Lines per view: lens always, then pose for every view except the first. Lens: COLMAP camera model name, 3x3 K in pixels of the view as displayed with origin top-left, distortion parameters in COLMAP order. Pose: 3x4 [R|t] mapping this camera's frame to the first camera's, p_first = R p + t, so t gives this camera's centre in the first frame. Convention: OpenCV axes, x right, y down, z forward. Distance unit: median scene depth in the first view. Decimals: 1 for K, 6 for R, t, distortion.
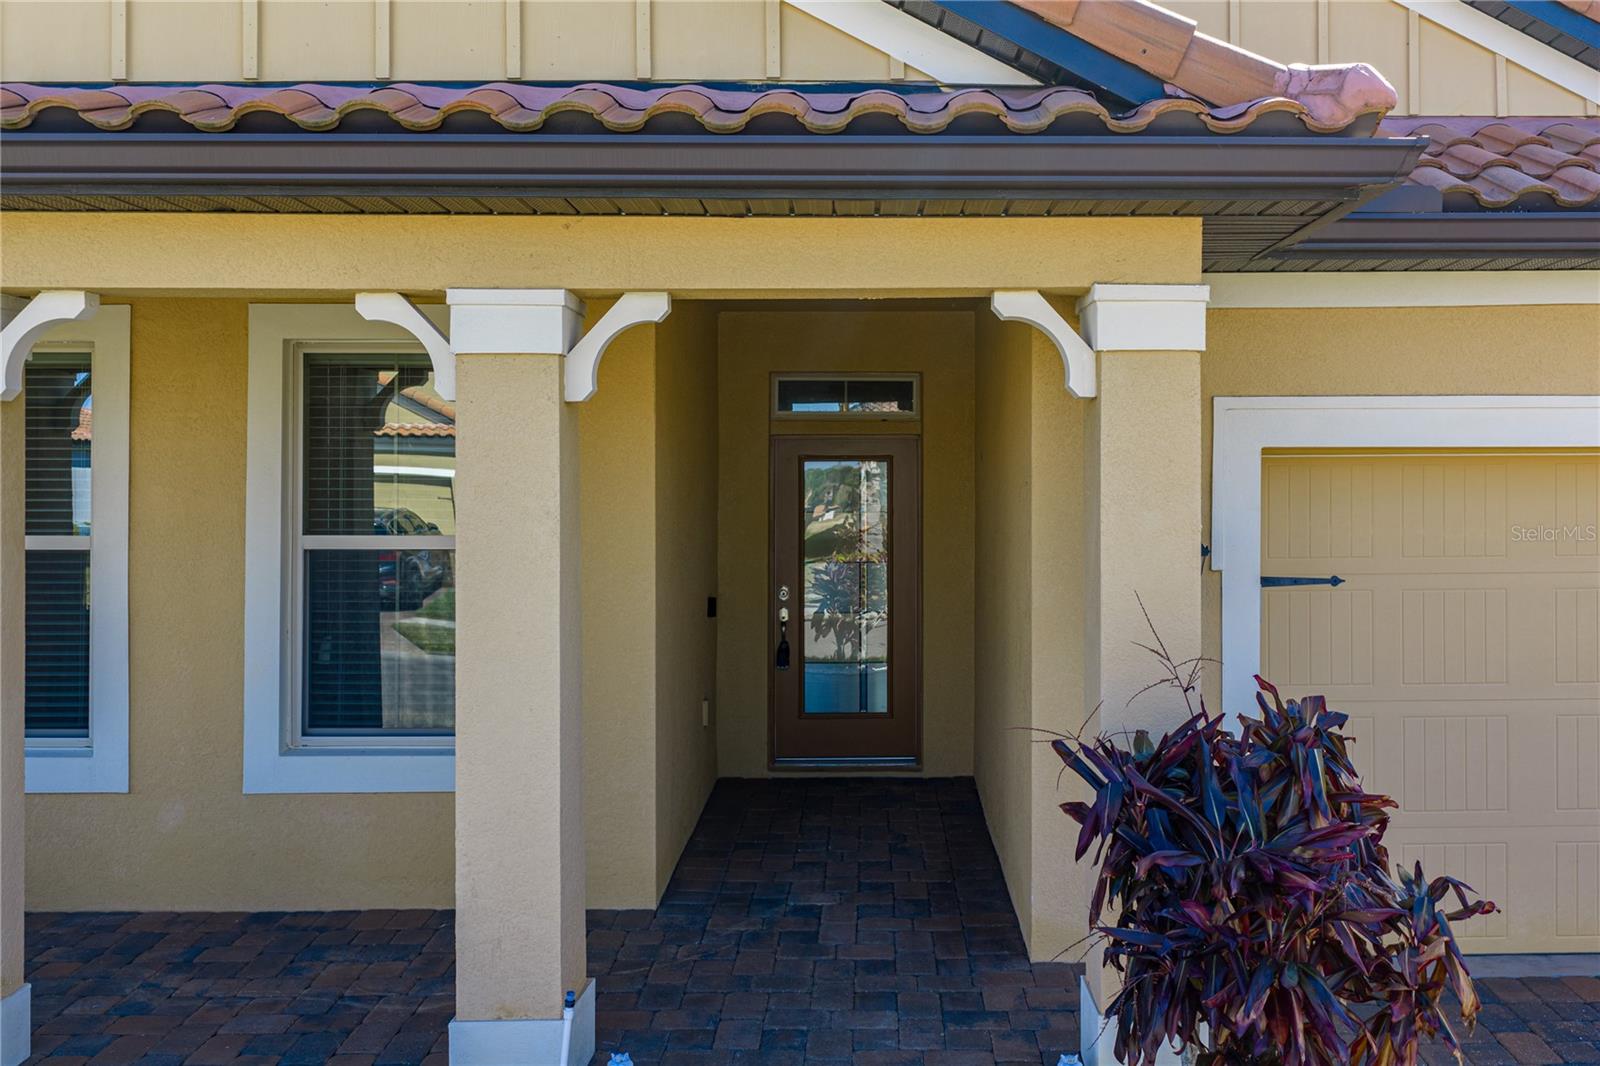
lens RADIAL K [[1370.9, 0, 834.9], [0, 1370.9, 497.2], [0, 0, 1]] dist [-0.003285, -0.001548]
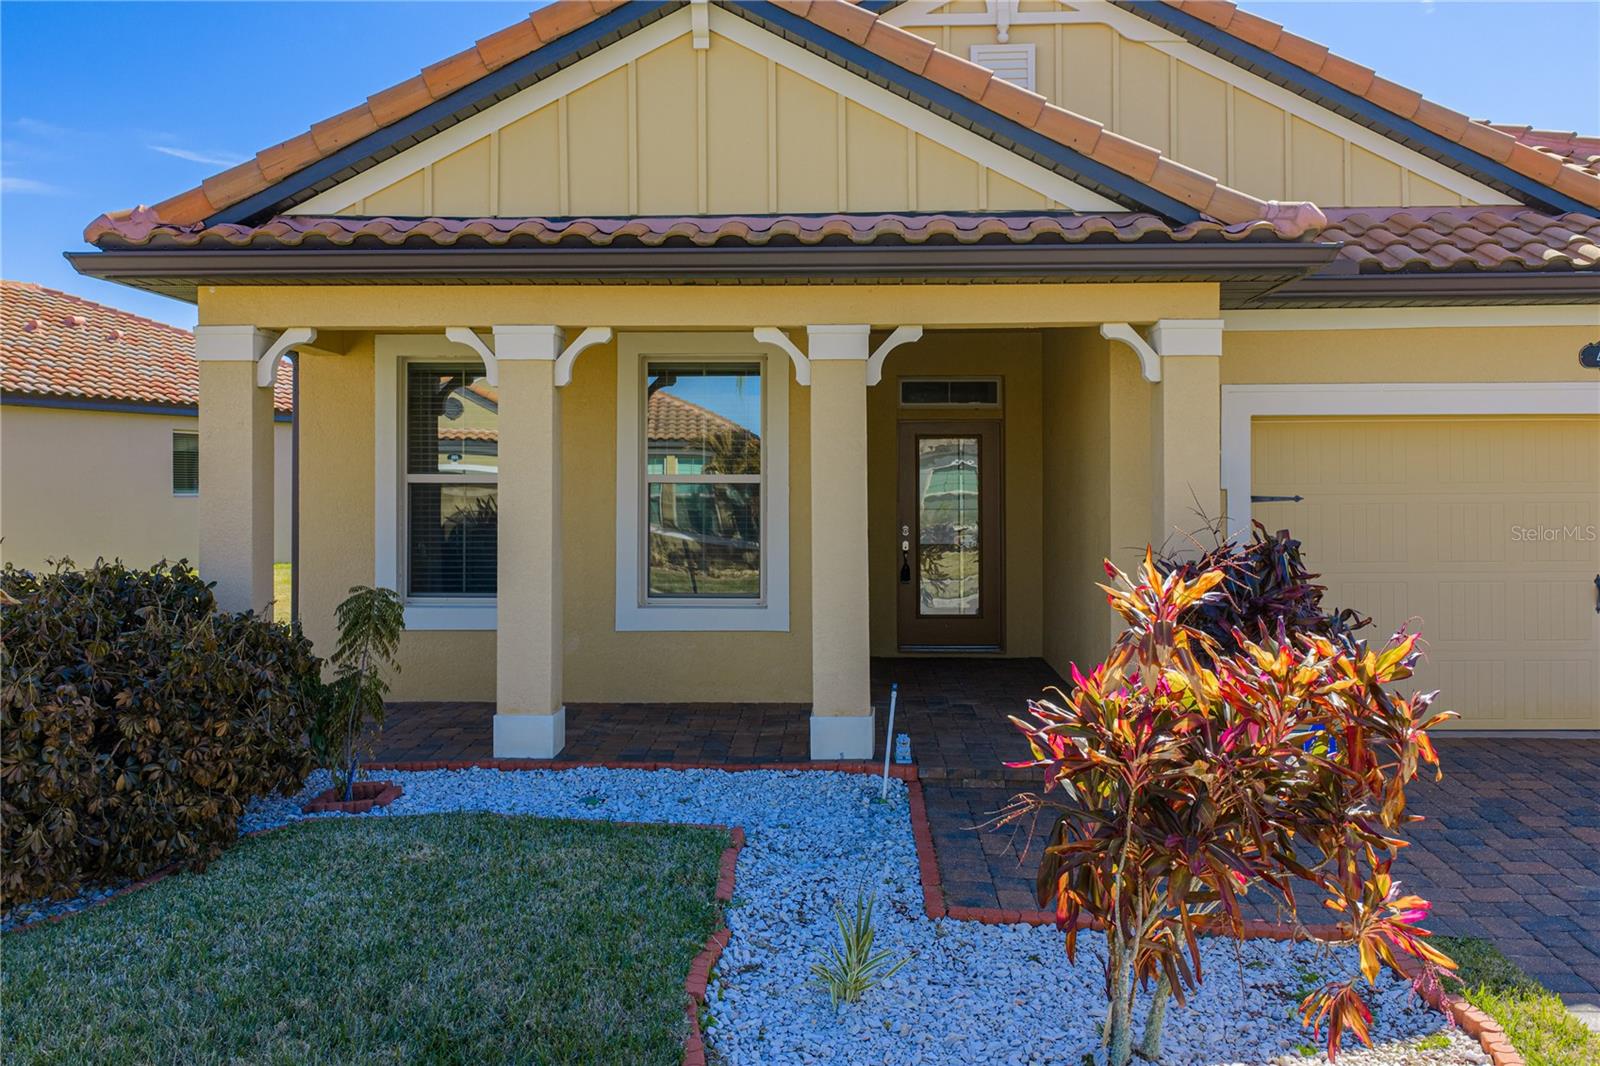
lens RADIAL K [[1370.9, 0, 721.9], [0, 1370.9, 500.5], [0, 0, 1]] dist [-0.003285, -0.001548]
pose [[0.998470, -0.000665, -0.055284, -0.291298], [0.000106, 0.999949, -0.010108, 0.103651], [0.055288, 0.010087, 0.998420, -0.849141]]
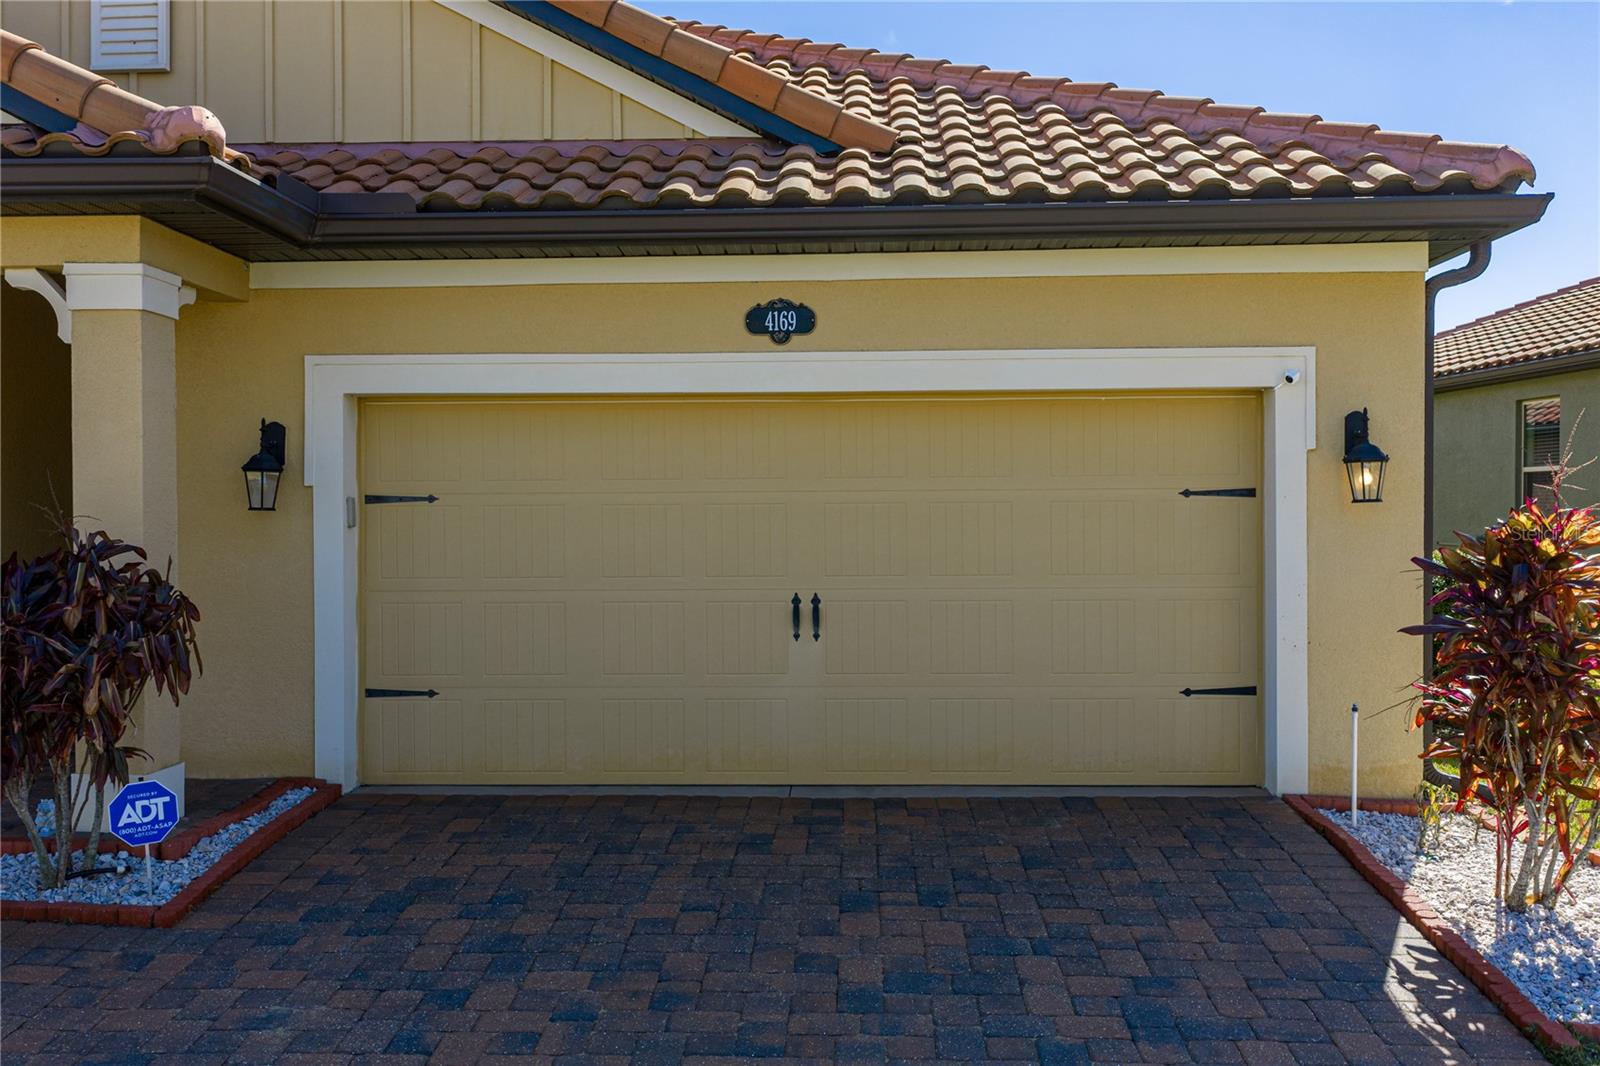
lens RADIAL K [[1370.9, 0, 793.0], [0, 1370.9, 532.9], [0, 0, 1]] dist [-0.003285, -0.001548]
pose [[0.997881, 0.010627, -0.064196, 1.037726], [-0.009775, 0.999860, 0.013579, 0.098098], [0.064331, -0.012922, 0.997845, -0.374173]]
